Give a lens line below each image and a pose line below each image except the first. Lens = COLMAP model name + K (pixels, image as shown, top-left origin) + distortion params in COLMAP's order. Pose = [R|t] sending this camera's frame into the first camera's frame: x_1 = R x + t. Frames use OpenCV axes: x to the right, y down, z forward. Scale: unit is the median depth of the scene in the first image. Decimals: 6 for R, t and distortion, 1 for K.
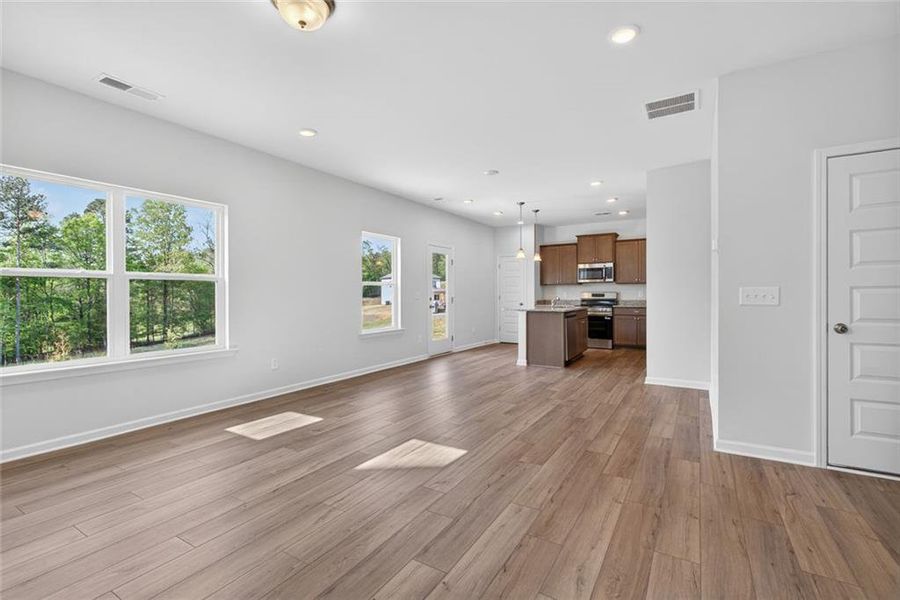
lens RADIAL K [[408.1, 0, 450.0], [0, 408.1, 300.0], [0, 0, 1]] dist [0.000753, -0.000753]
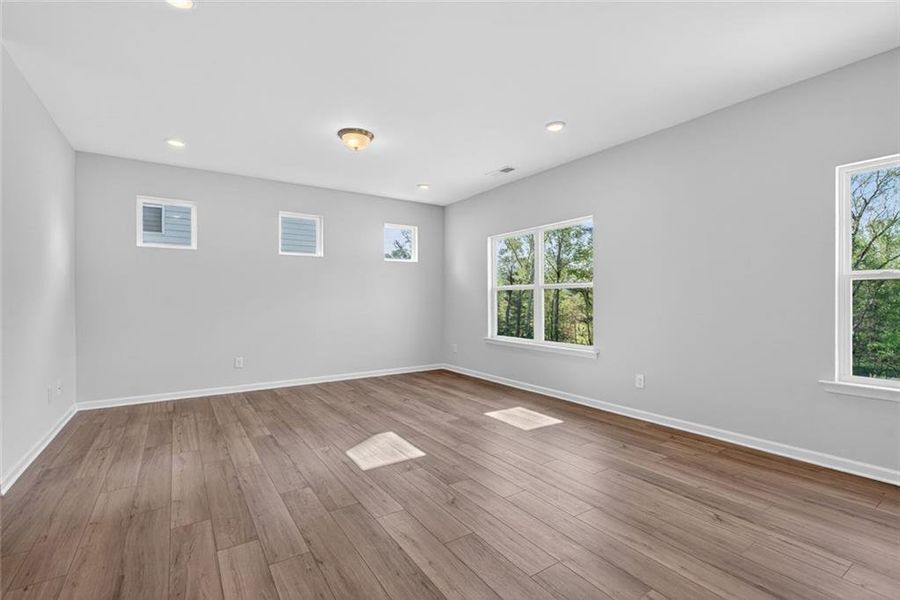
lens RADIAL K [[408.1, 0, 450.0], [0, 408.1, 300.0], [0, 0, 1]] dist [0.000753, -0.000753]
pose [[-0.419573, 0.004061, -0.907712, 0.549559], [-0.011139, 0.999892, 0.009622, -0.018638], [0.907653, 0.014148, -0.419482, 1.066746]]
